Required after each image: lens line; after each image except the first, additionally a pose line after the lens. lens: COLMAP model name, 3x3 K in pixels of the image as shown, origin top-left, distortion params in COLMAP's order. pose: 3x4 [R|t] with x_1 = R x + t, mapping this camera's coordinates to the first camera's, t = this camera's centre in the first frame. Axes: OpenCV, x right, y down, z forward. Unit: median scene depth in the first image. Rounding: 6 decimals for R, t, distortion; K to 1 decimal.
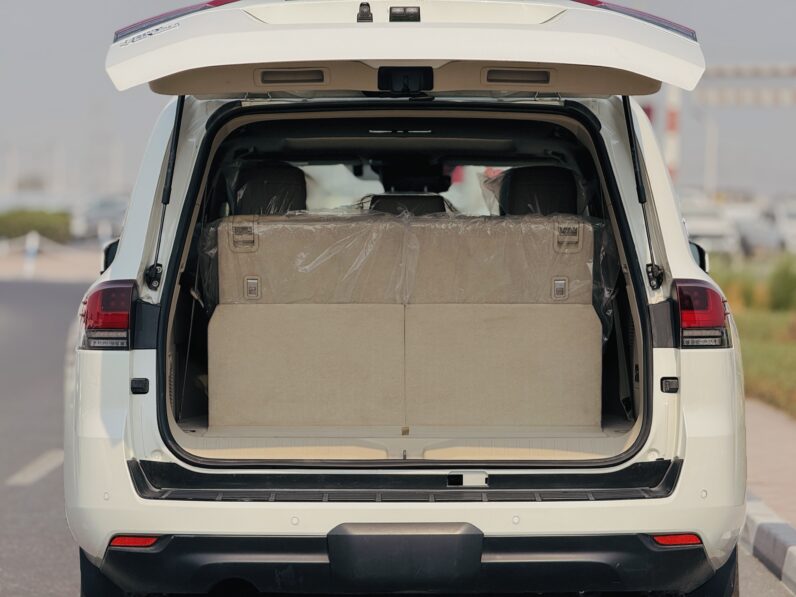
lens RADIAL K [[2980.5, 0, 398.9], [0, 2980.5, 298.0], [0, 0, 1]] dist [-0.253799, 0.000000]
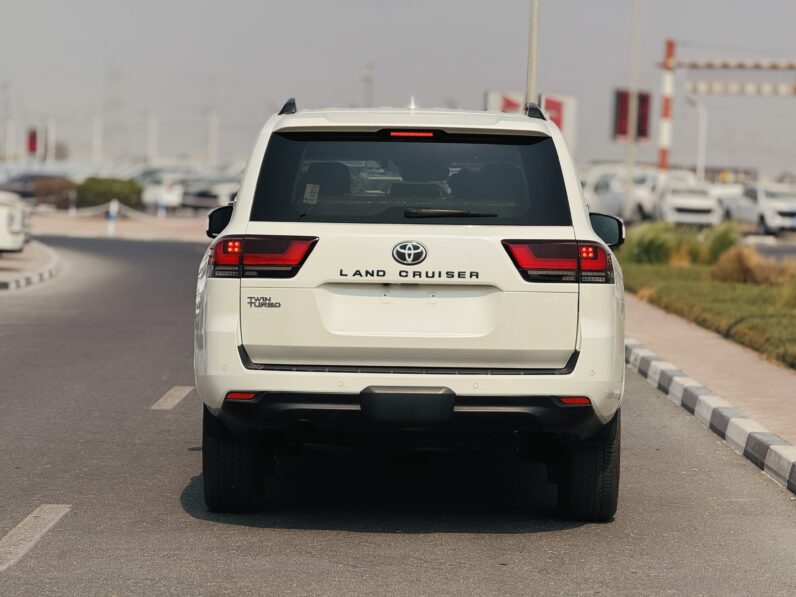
lens RADIAL K [[2980.5, 0, 396.0], [0, 2980.5, 296.7], [0, 0, 1]] dist [-0.253799, 0.000000]
pose [[0.999786, 0.017203, -0.011476, 0.013321], [-0.017082, 0.999798, 0.010584, 0.008969], [0.011655, -0.010385, 0.999878, -0.625276]]
